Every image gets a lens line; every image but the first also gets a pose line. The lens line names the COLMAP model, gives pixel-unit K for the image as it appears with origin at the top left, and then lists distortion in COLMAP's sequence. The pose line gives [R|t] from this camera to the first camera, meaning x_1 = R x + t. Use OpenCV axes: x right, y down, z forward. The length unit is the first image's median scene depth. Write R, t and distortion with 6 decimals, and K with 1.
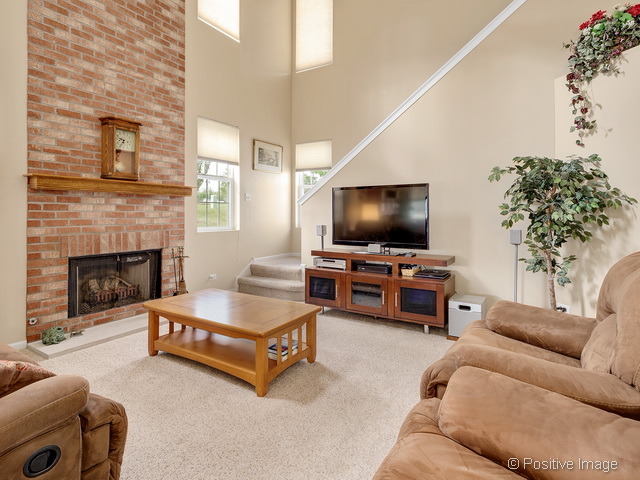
lens RADIAL K [[341.0, 0, 320.2], [0, 341.0, 220.2], [0, 0, 1]] dist [-0.000376, -0.000477]
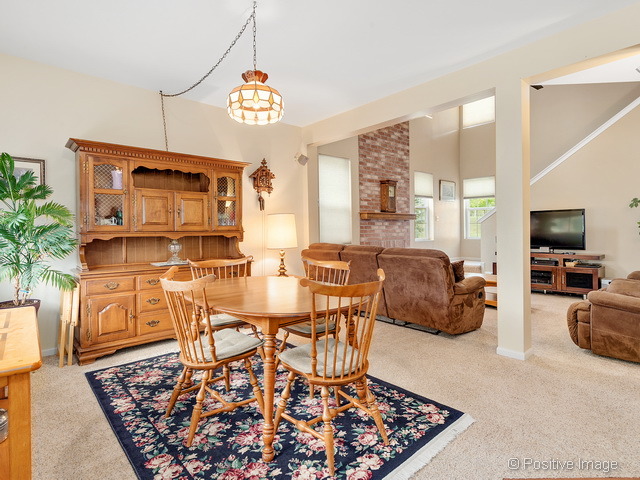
lens RADIAL K [[337.5, 0, 318.5], [0, 337.5, 234.4], [0, 0, 1]] dist [-0.000370, -0.000883]
pose [[0.954833, -0.009033, -0.297006, -0.405330], [0.007833, 0.999956, -0.005230, 0.009448], [0.297041, 0.002667, 0.954861, -0.885297]]
